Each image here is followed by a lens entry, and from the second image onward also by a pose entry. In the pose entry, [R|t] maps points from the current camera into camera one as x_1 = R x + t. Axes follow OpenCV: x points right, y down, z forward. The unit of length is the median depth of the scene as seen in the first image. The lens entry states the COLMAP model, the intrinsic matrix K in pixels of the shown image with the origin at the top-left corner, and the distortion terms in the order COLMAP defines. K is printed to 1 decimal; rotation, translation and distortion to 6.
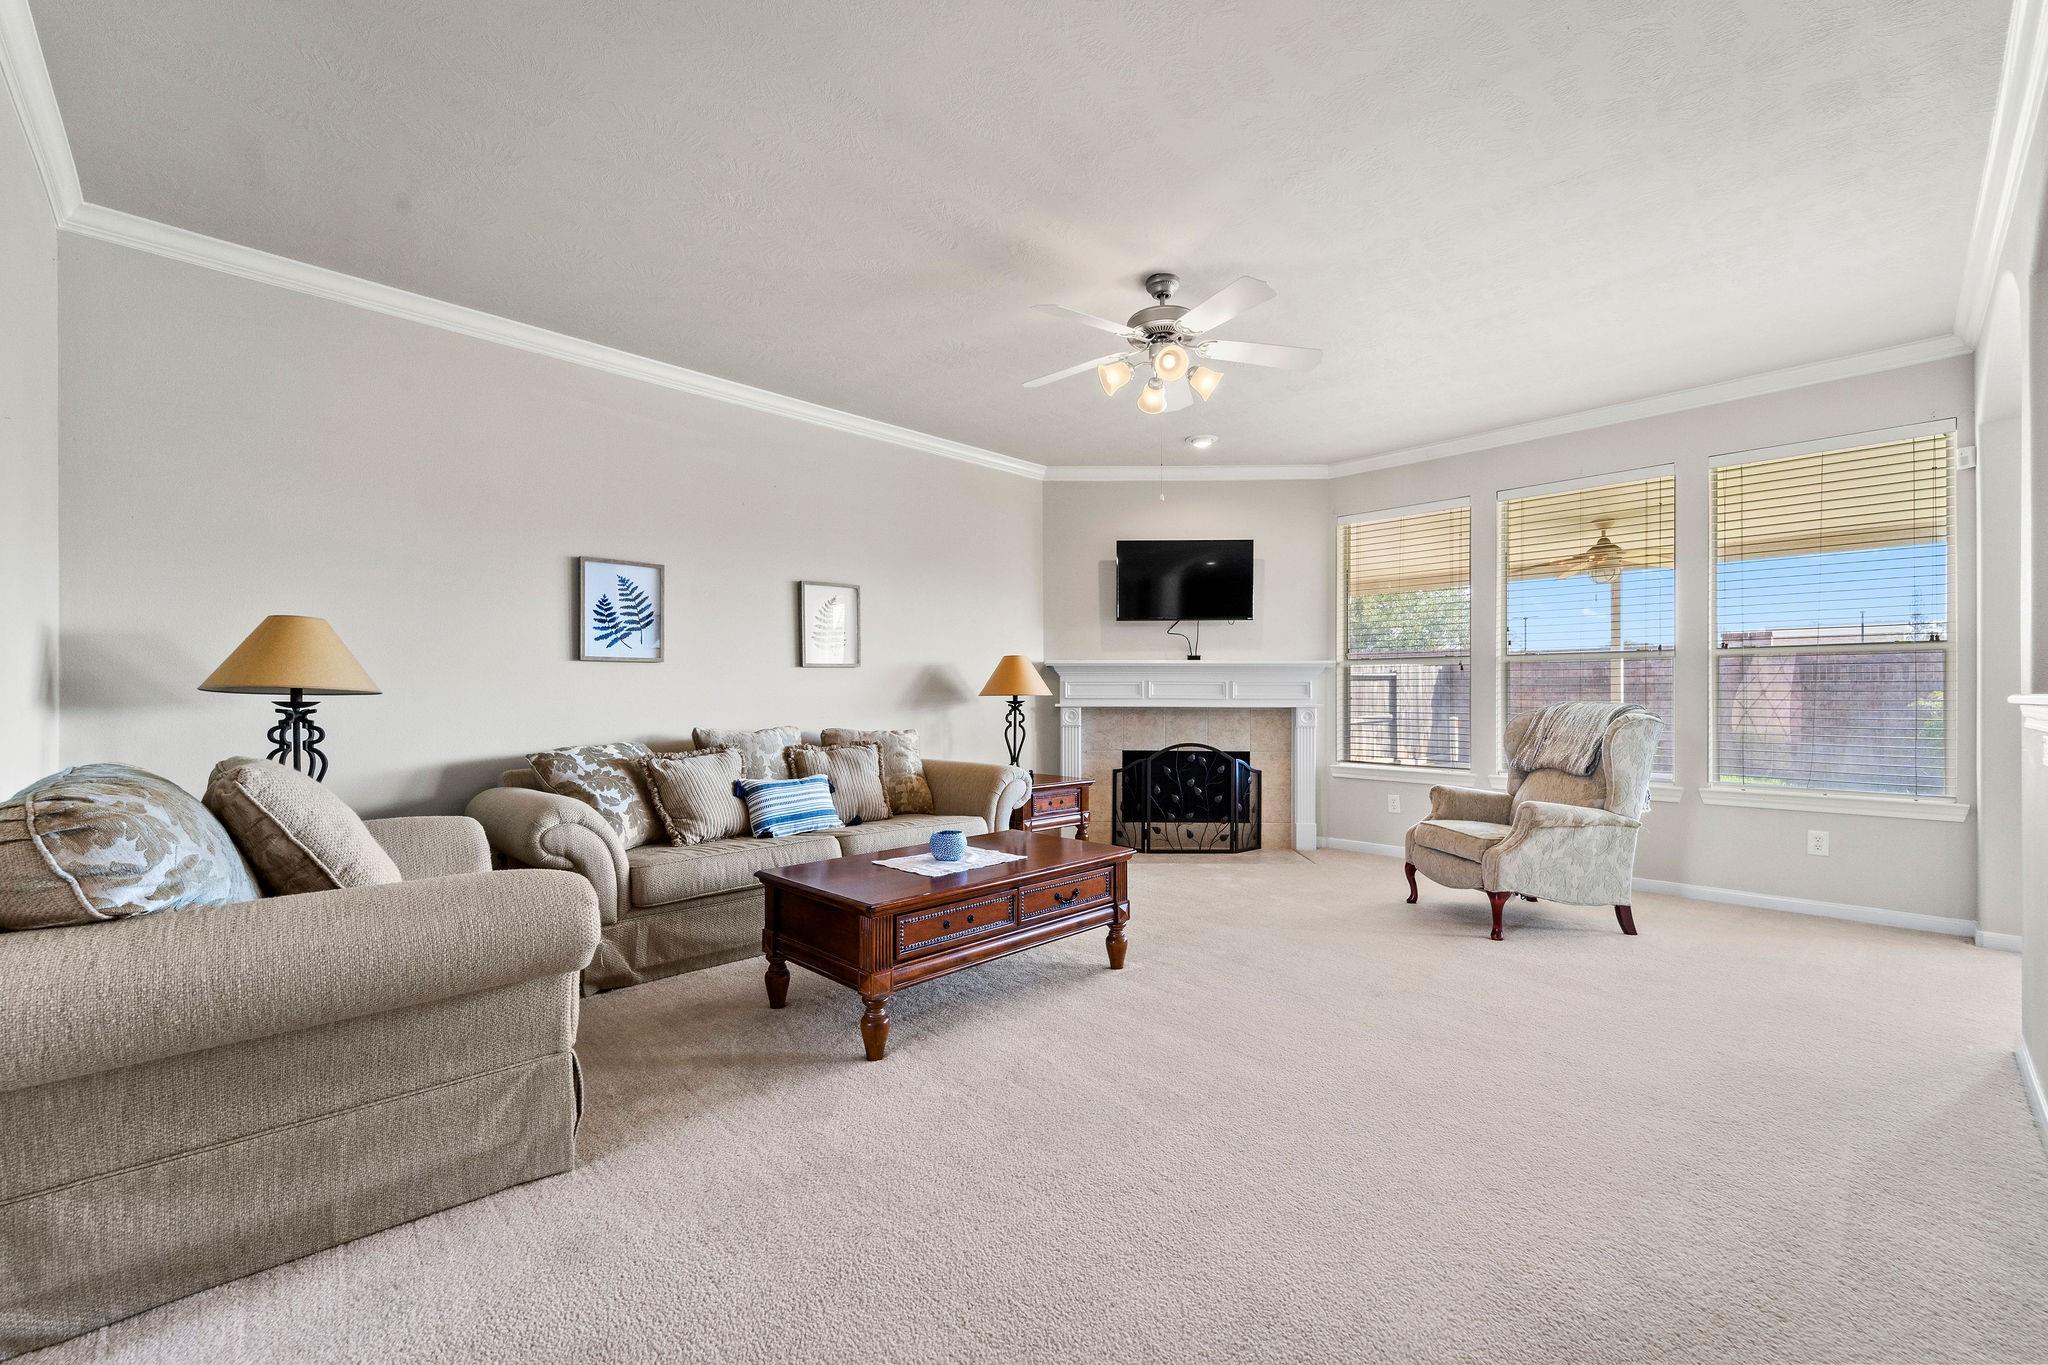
lens RADIAL K [[832.1, 0, 1027.1], [0, 832.1, 689.1], [0, 0, 1]] dist [0.001532, -0.000564]
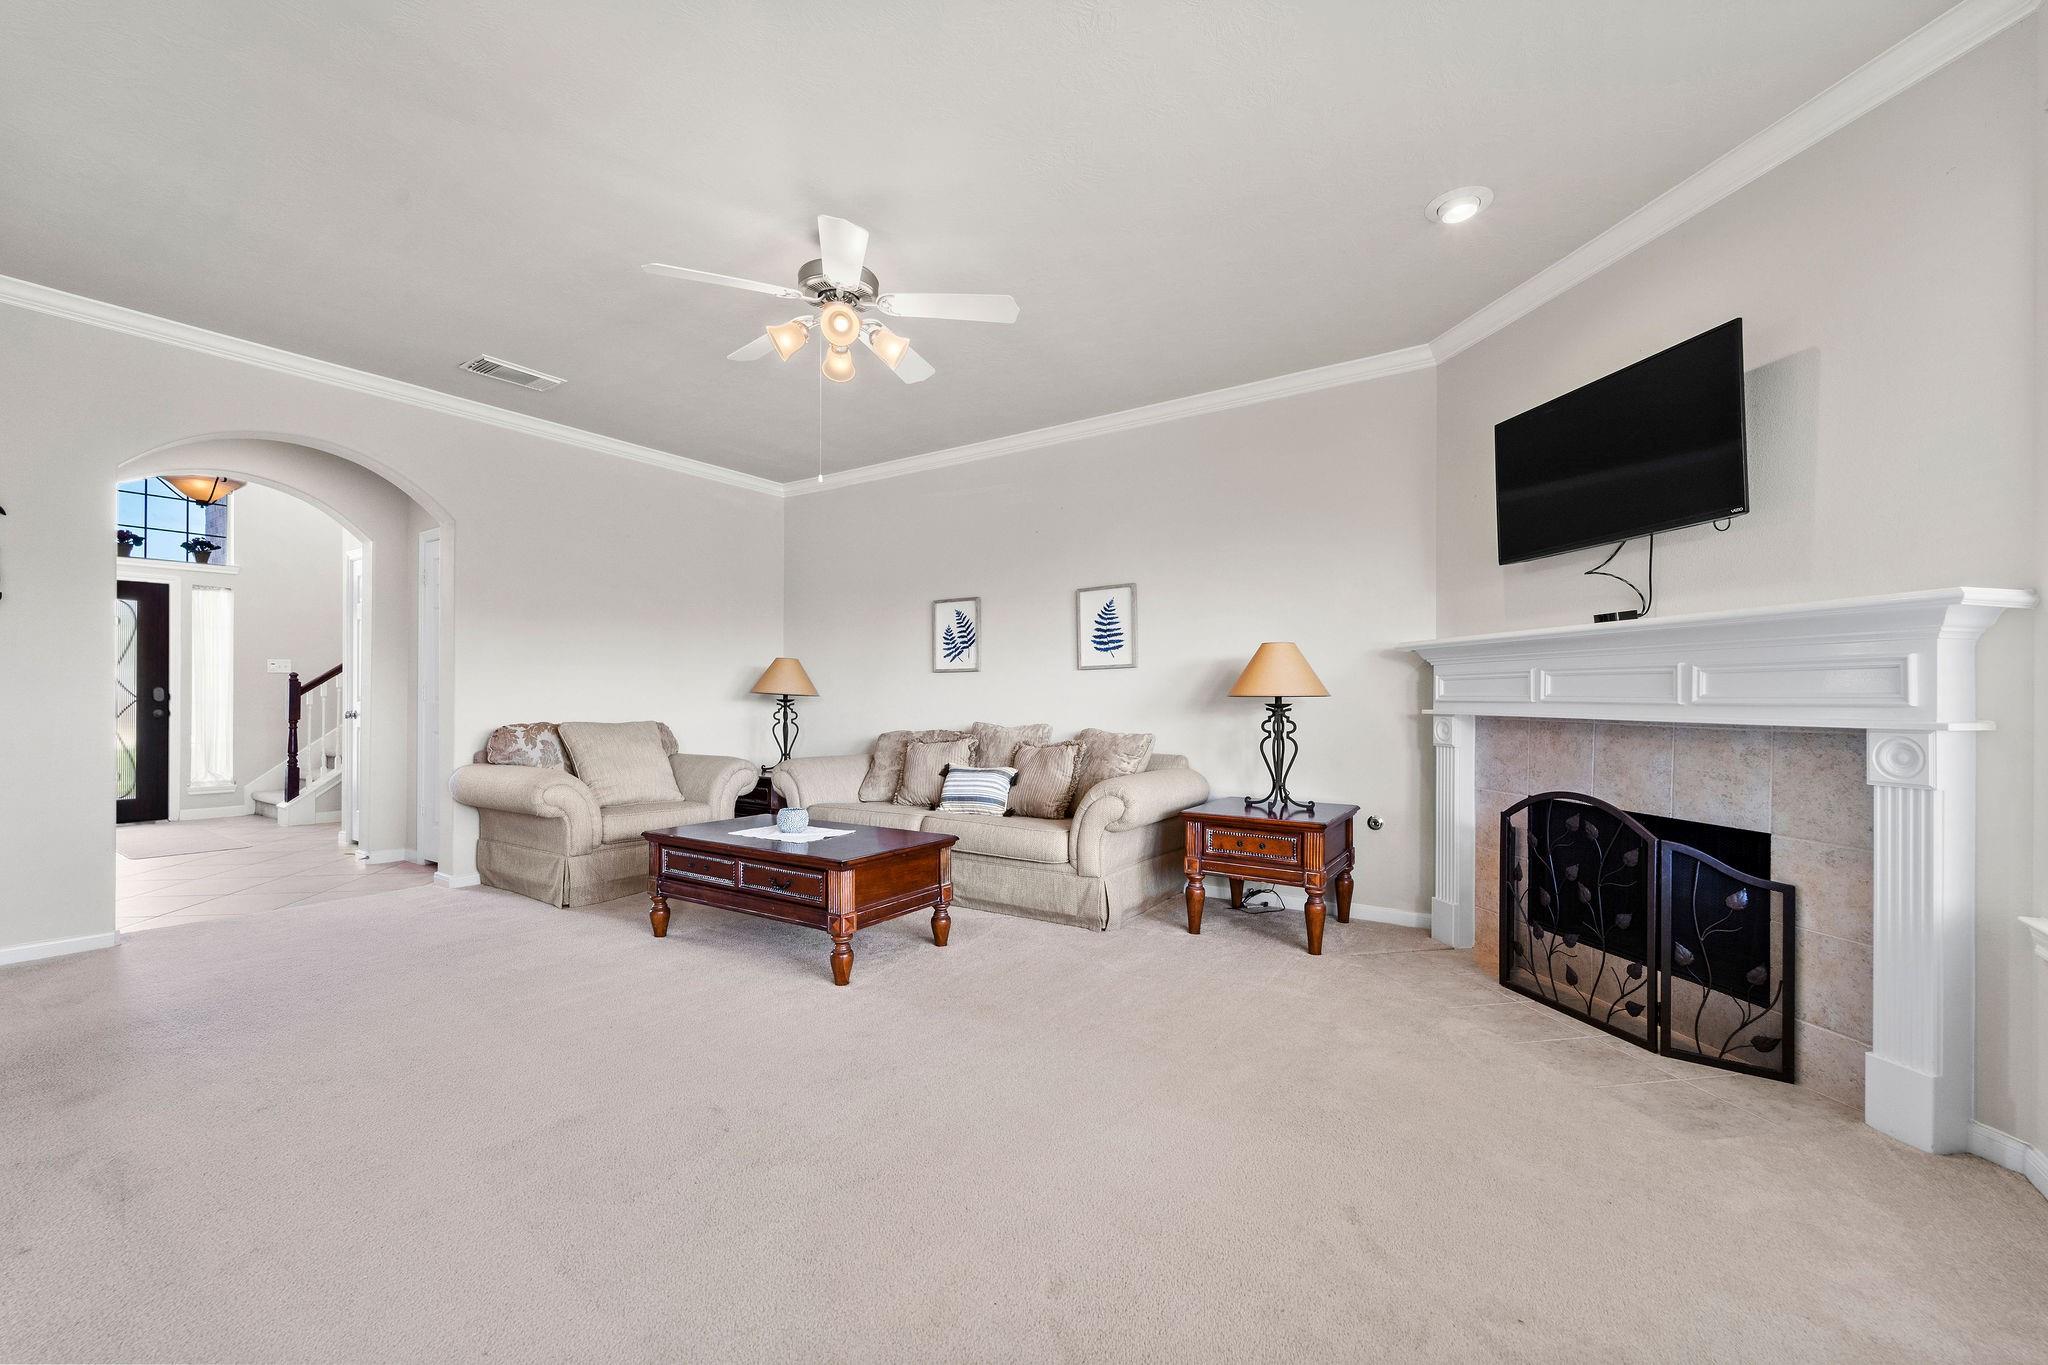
lens RADIAL K [[832.1, 0, 1024.4], [0, 832.1, 690.3], [0, 0, 1]] dist [0.001532, -0.000564]
pose [[0.197323, -0.007216, -0.980312, 0.606089], [0.007105, 0.999957, -0.005931, 0.004441], [0.980313, -0.005795, 0.197365, 0.571169]]
